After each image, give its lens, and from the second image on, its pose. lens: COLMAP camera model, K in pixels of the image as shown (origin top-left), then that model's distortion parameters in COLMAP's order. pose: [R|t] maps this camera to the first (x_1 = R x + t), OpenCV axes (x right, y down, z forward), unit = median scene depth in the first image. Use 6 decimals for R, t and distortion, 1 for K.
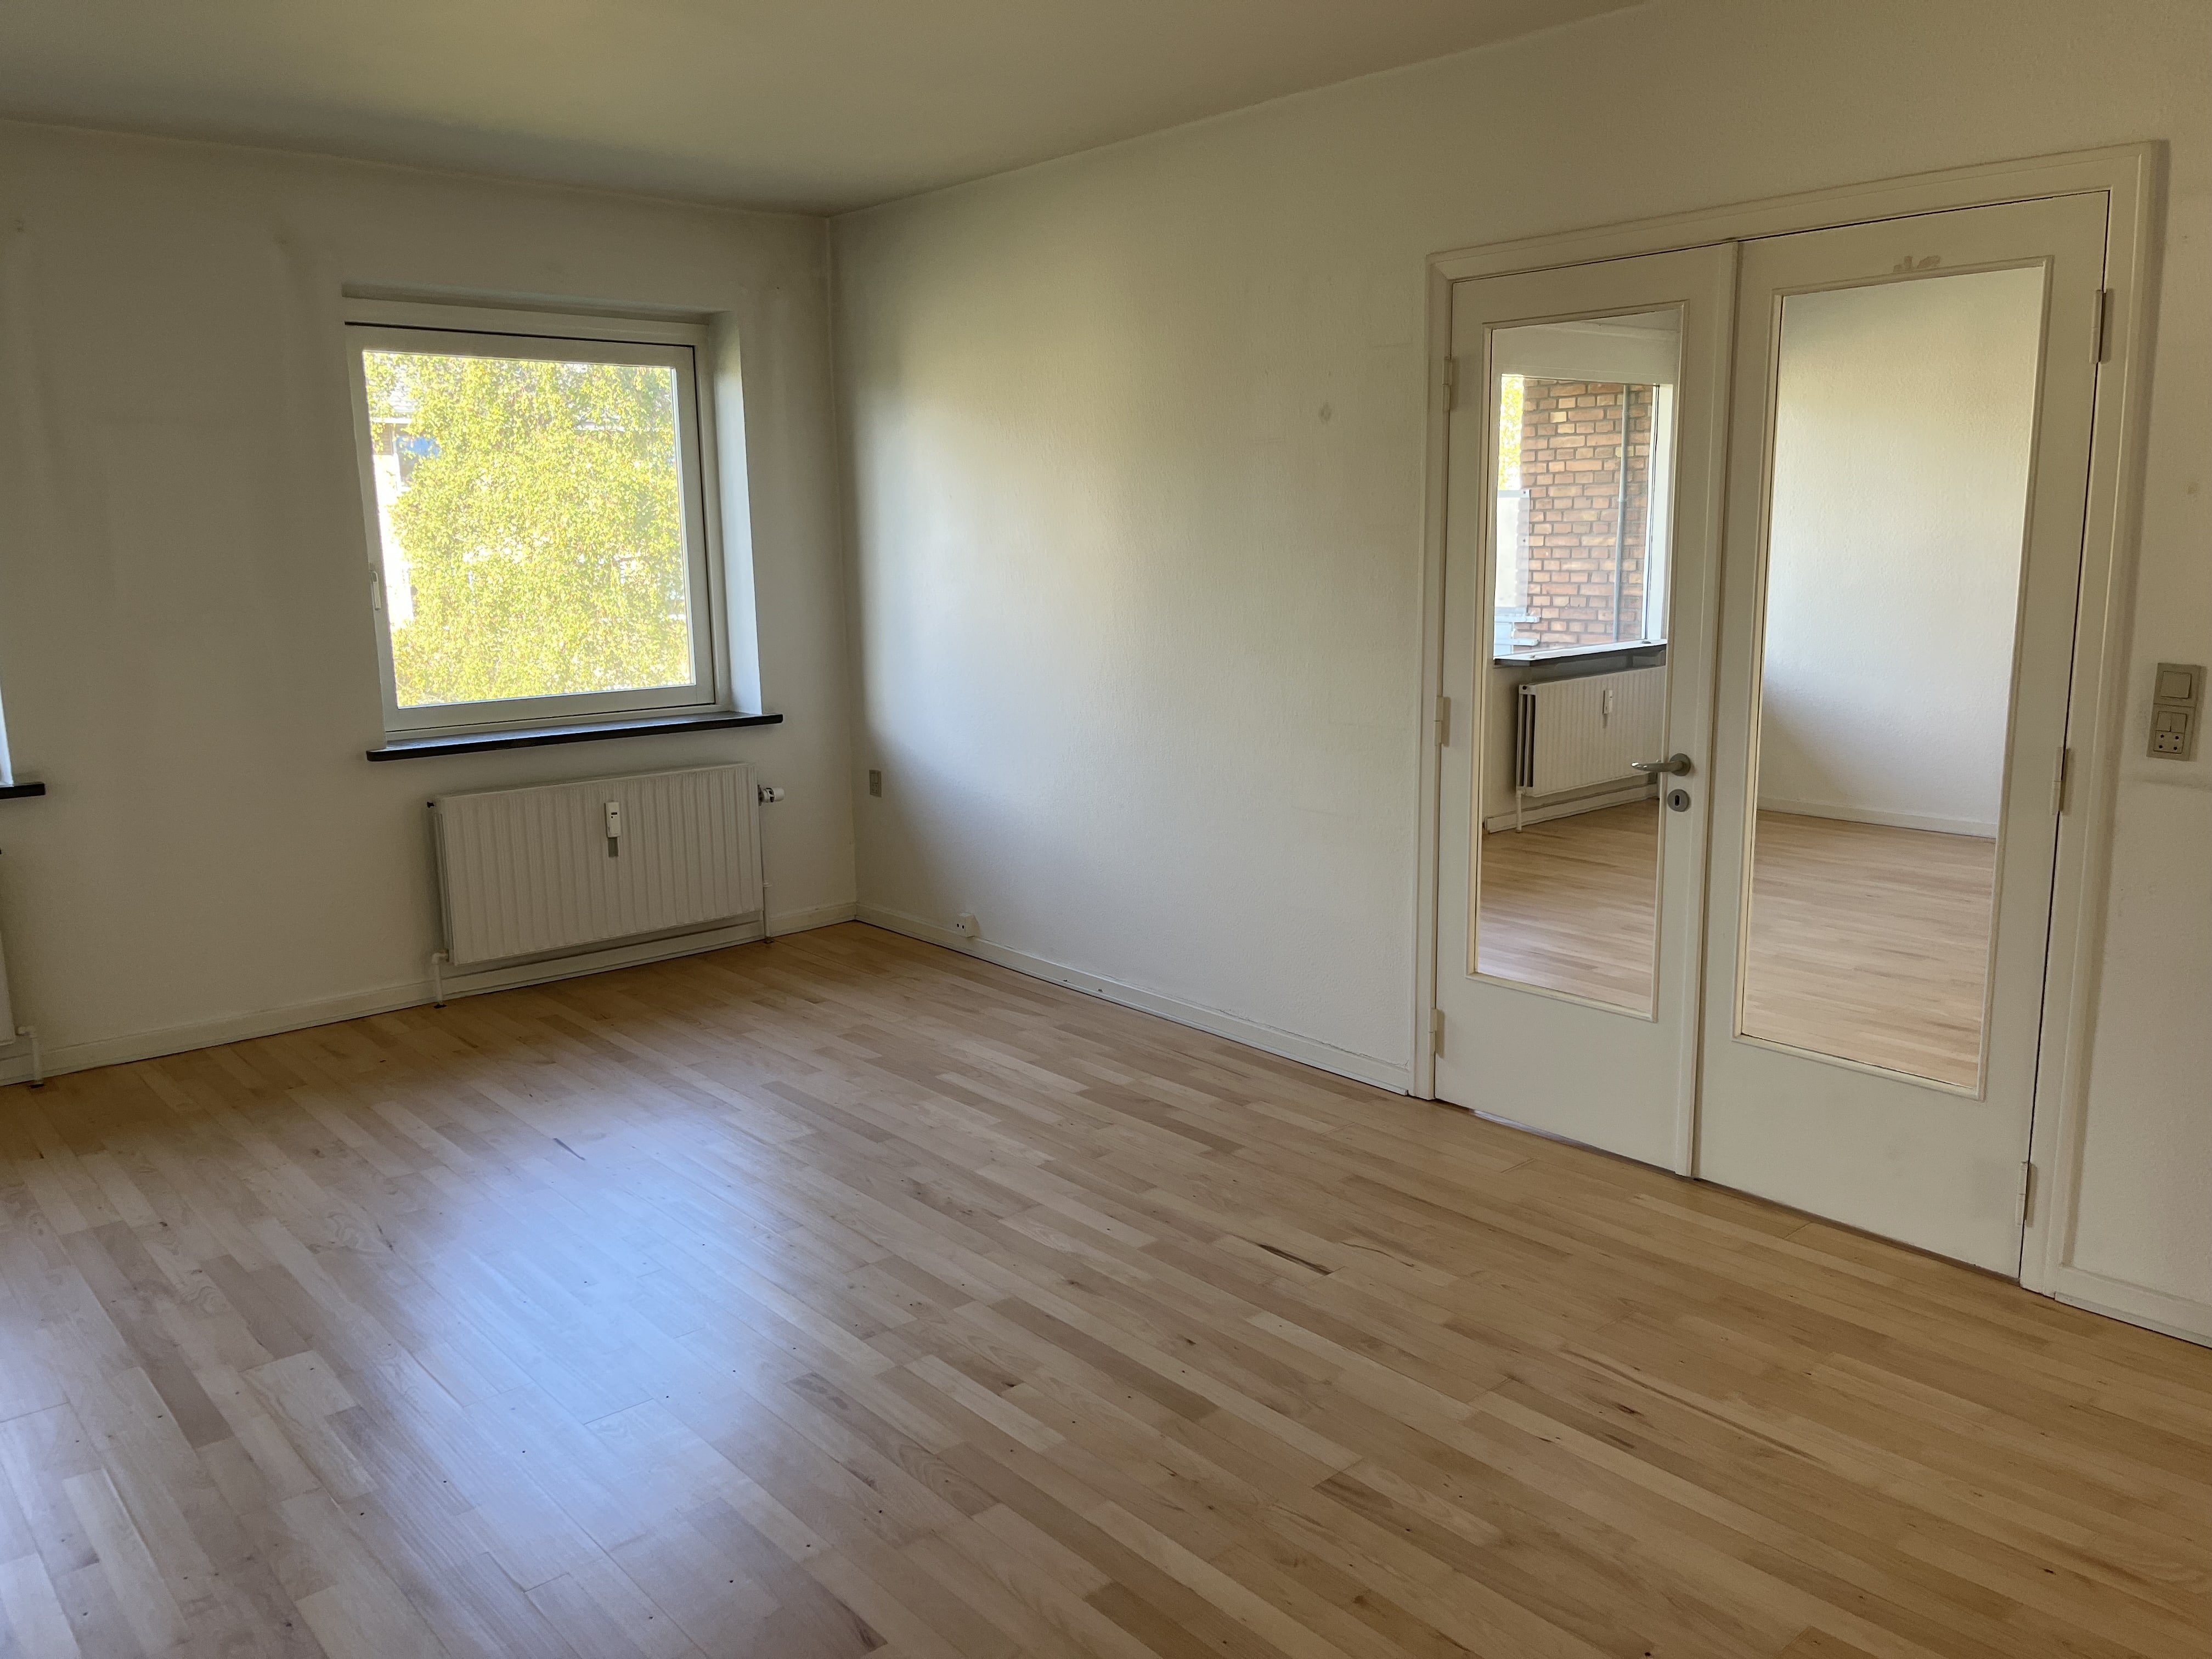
lens RADIAL K [[1674.8, 0, 1114.1], [0, 1674.8, 810.5], [0, 0, 1]] dist [0.063005, -0.025113]
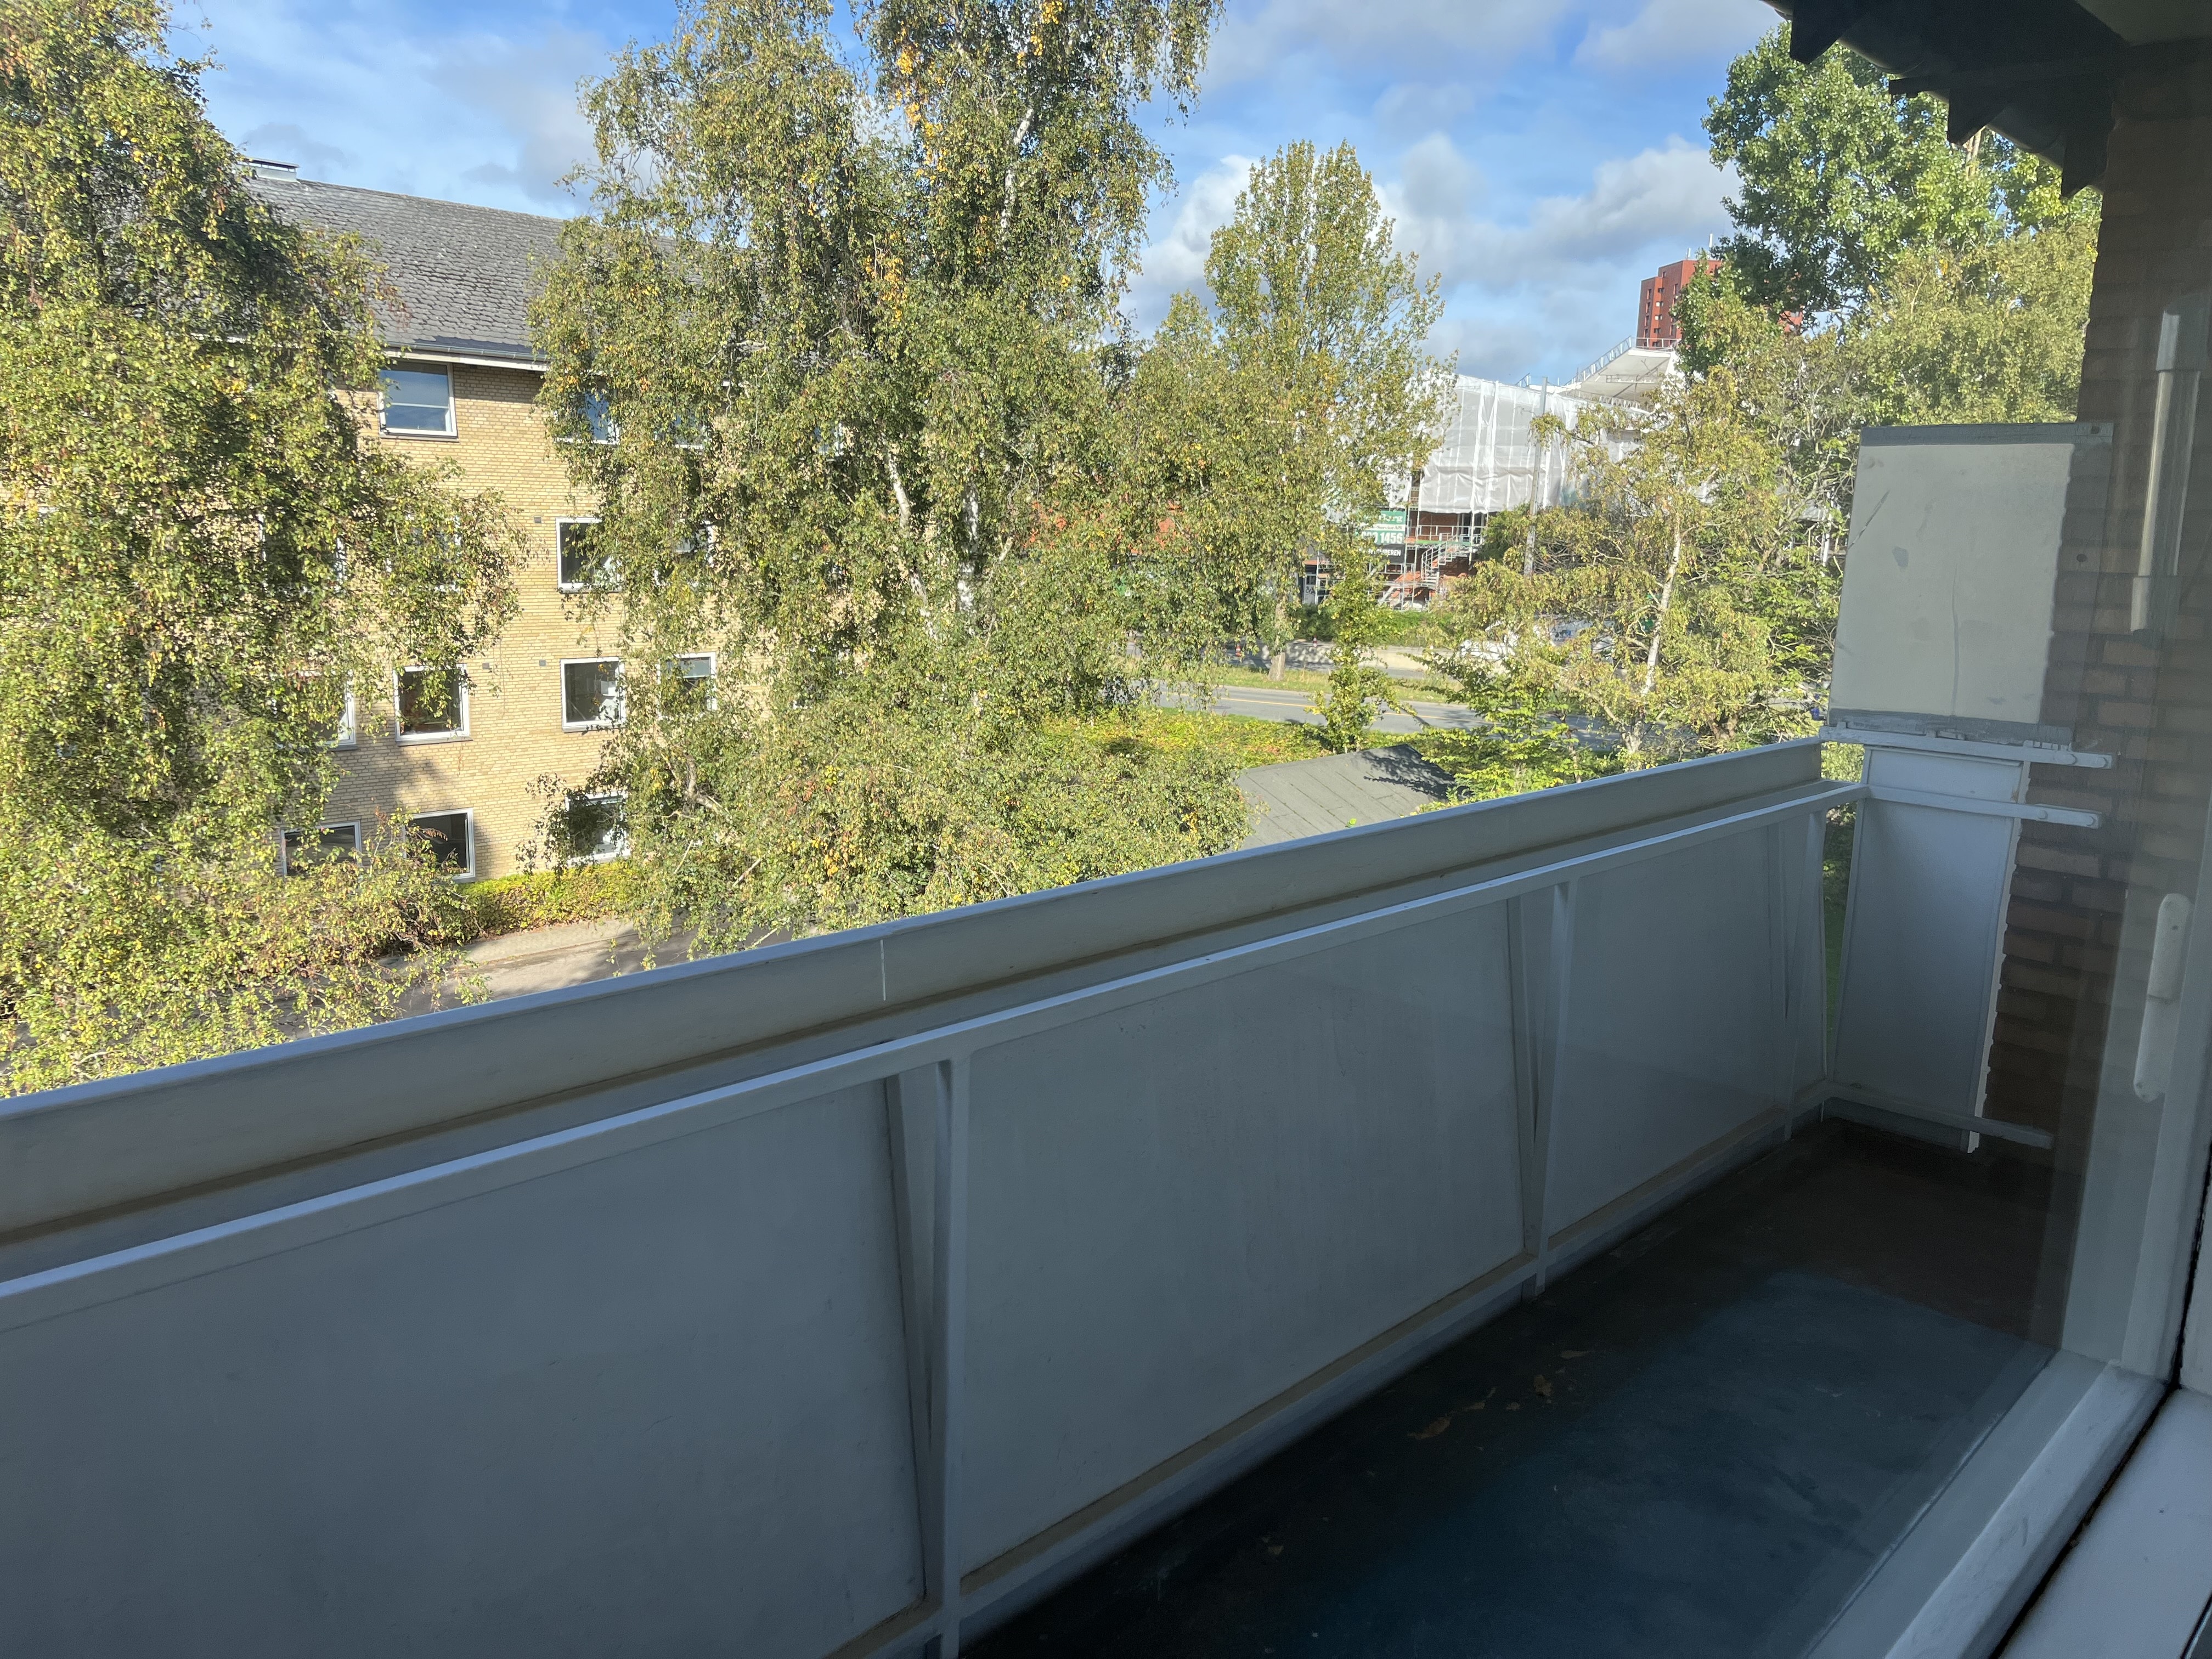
lens RADIAL K [[1674.8, 0, 1097.8], [0, 1674.8, 824.2], [0, 0, 1]] dist [0.063005, -0.025113]
pose [[0.995847, 0.024678, 0.087635, -0.008073], [-0.026319, 0.999498, 0.017620, -0.070711], [-0.087156, -0.019853, 0.995997, 0.446363]]
